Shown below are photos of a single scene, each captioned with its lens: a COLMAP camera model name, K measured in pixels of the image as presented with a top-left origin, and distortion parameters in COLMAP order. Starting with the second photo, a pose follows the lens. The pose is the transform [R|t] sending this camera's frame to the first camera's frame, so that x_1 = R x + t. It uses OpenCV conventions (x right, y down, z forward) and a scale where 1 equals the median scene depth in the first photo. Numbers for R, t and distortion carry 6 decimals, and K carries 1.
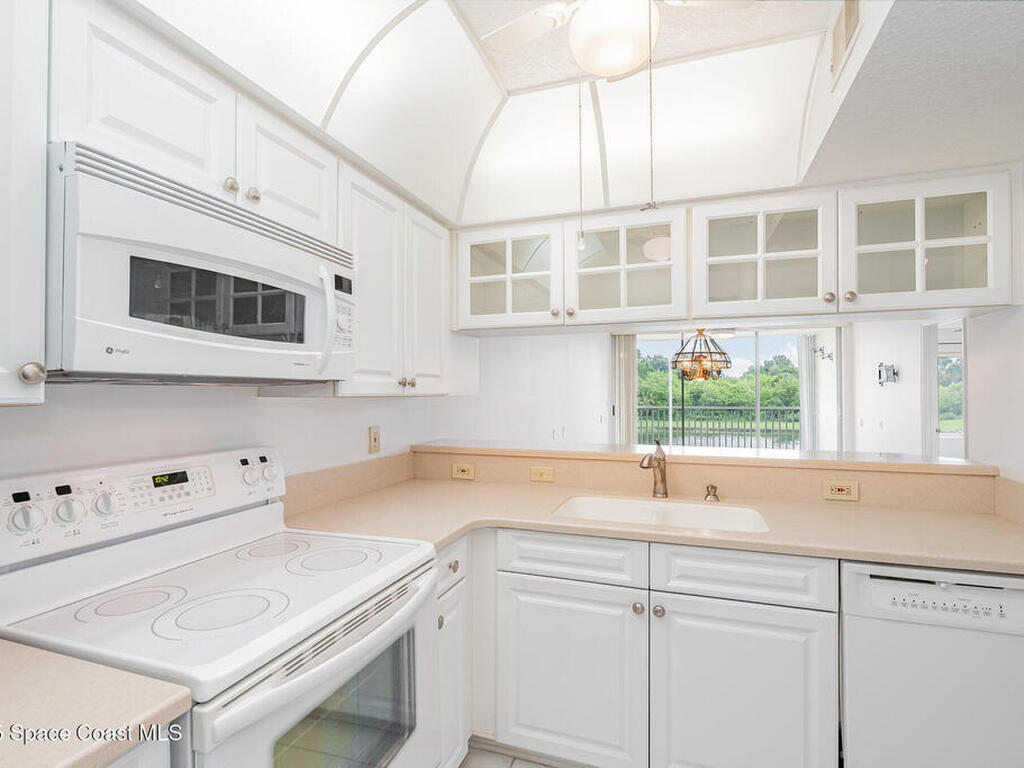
lens RADIAL K [[506.0, 0, 515.1], [0, 506.0, 385.7], [0, 0, 1]] dist [-0.004711, -0.000995]
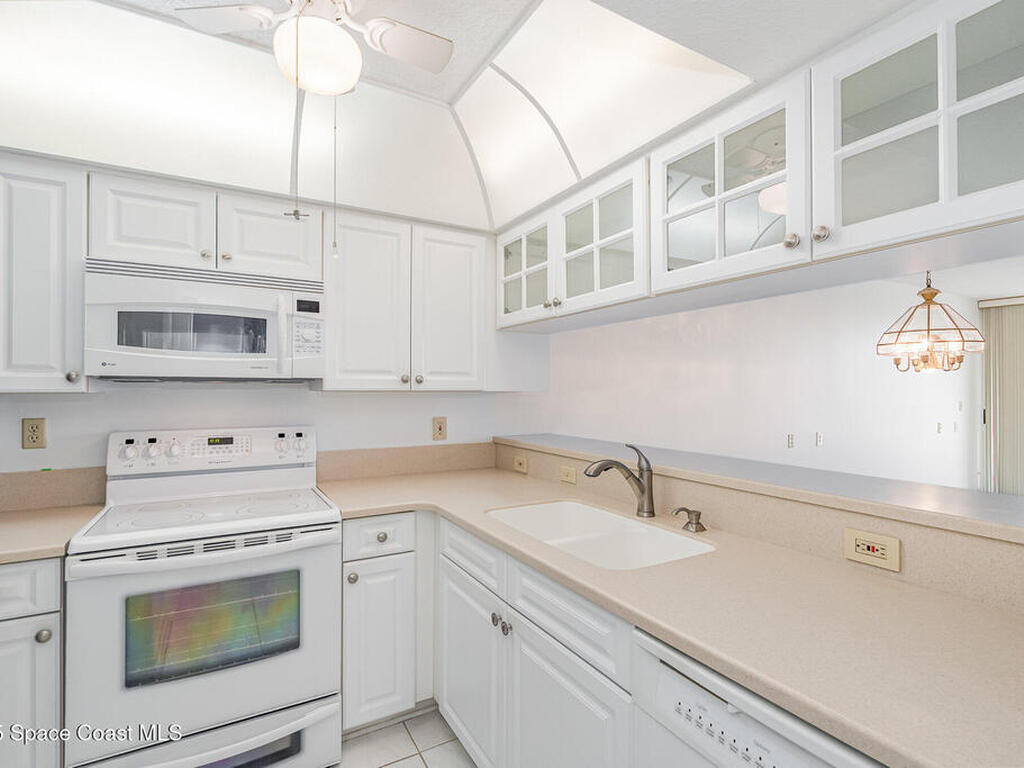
lens RADIAL K [[506.0, 0, 515.1], [0, 506.0, 385.7], [0, 0, 1]] dist [-0.004711, -0.000995]
pose [[0.759520, -0.002511, -0.650479, 0.862741], [0.005606, 0.999981, 0.002685, 0.007494], [0.650460, -0.005686, 0.759519, 0.312555]]
